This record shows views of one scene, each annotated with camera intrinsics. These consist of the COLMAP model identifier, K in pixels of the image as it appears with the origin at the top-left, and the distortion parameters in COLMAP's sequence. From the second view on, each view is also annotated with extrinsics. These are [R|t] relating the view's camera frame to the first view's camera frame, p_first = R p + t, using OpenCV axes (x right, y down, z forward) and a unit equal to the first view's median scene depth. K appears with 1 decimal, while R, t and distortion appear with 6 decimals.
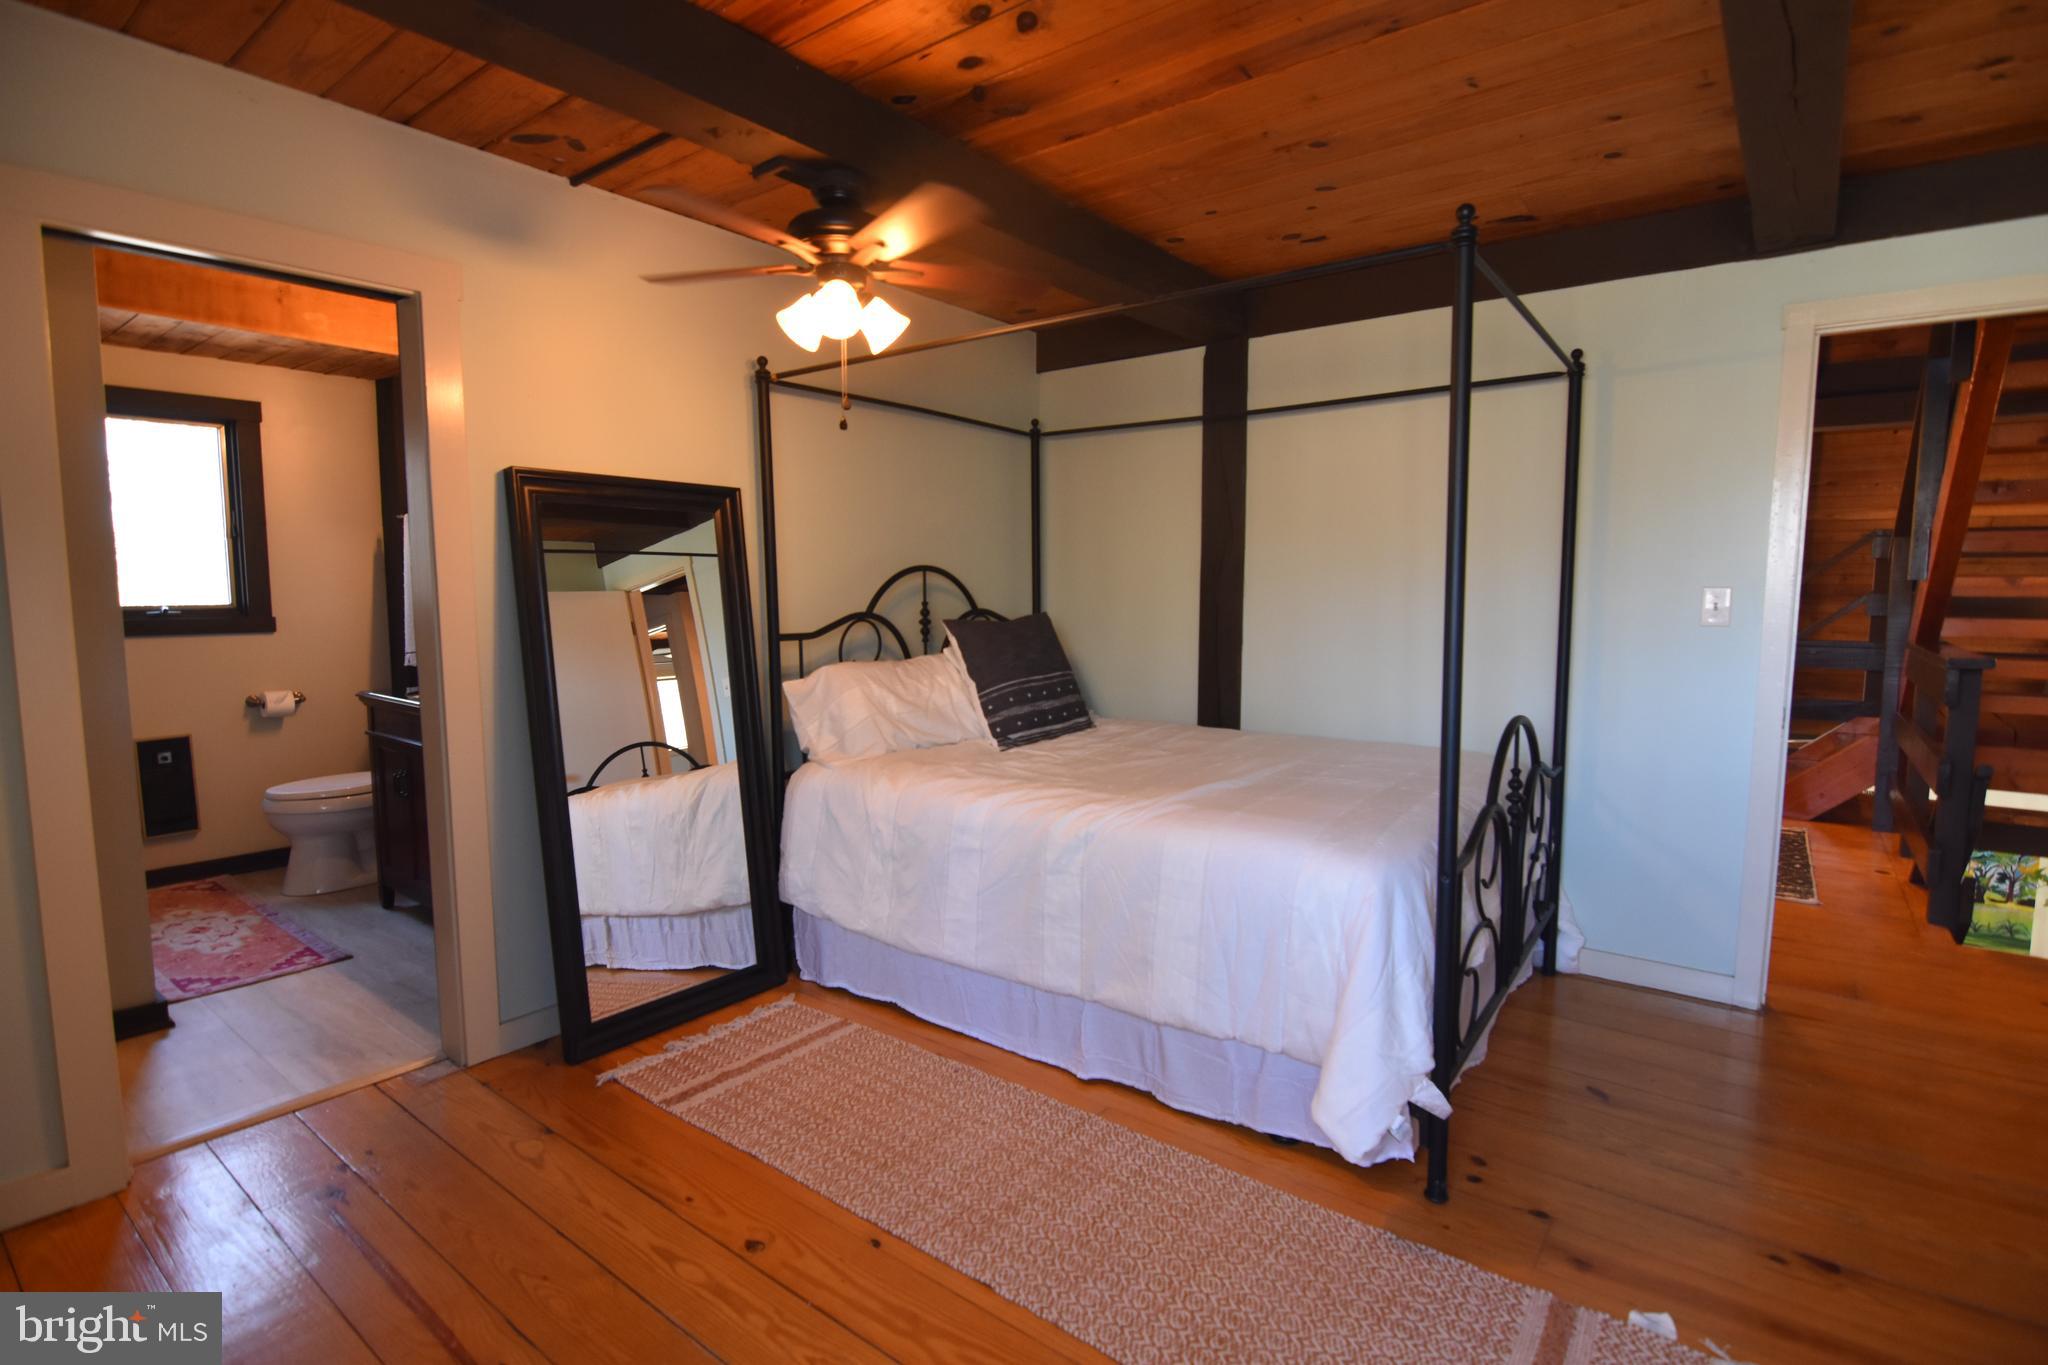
lens RADIAL K [[993.1, 0, 1030.4], [0, 993.1, 683.3], [0, 0, 1]] dist [-0.007658, -0.008022]
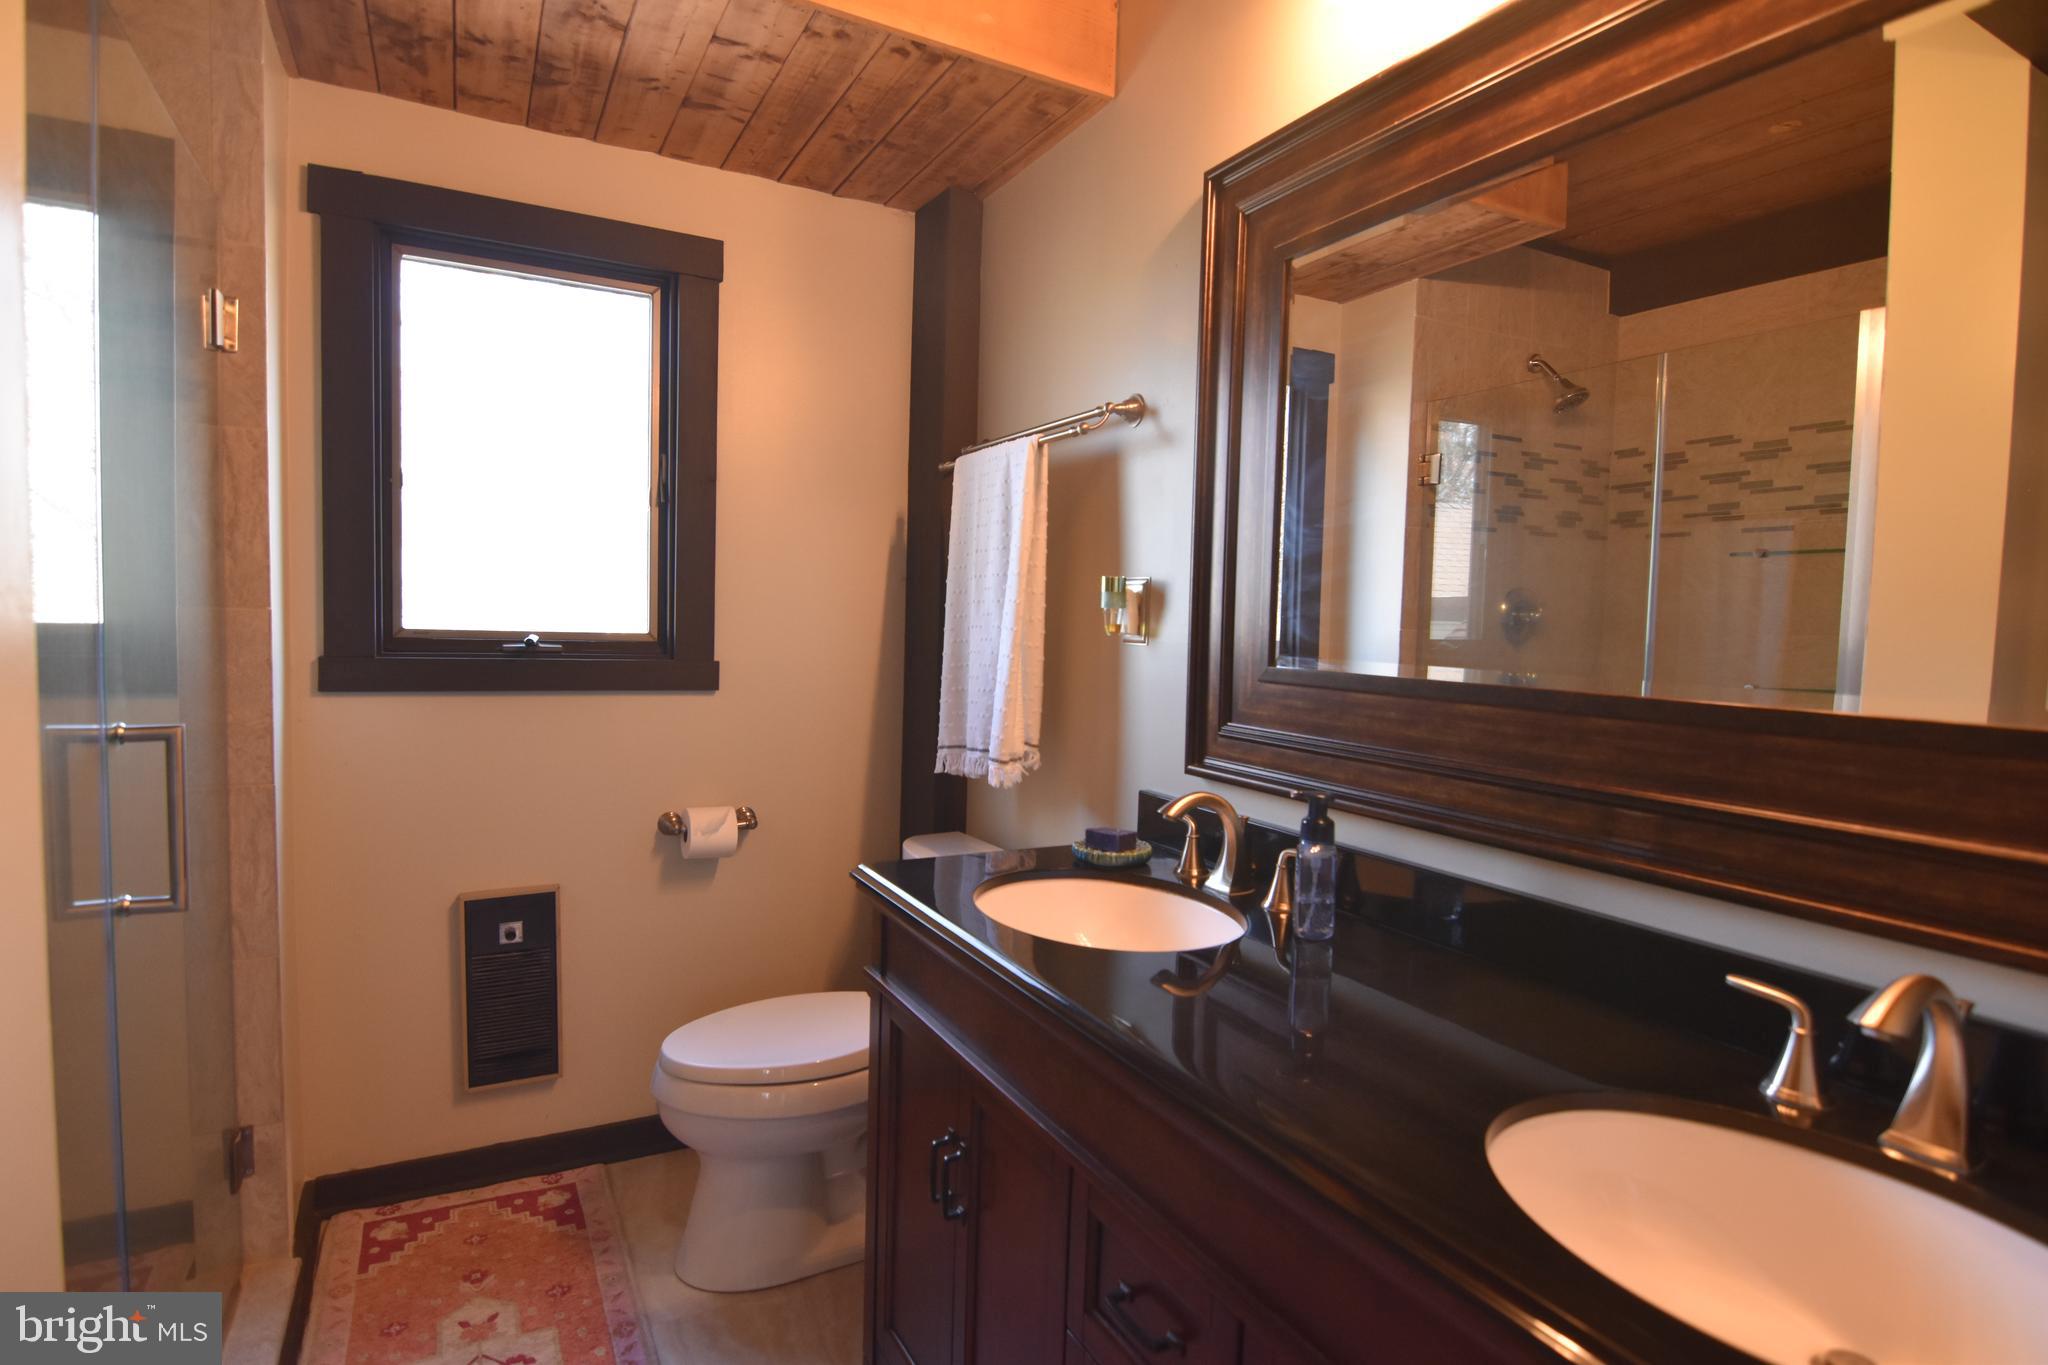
lens RADIAL K [[1053.7, 0, 1020.0], [0, 1053.7, 683.0], [0, 0, 1]] dist [-0.000288, 0.000005]
pose [[0.909886, 0.042256, -0.412700, -0.406240], [-0.062645, 0.997387, -0.035993, -0.046673], [0.410101, 0.058603, 0.910156, 0.579695]]
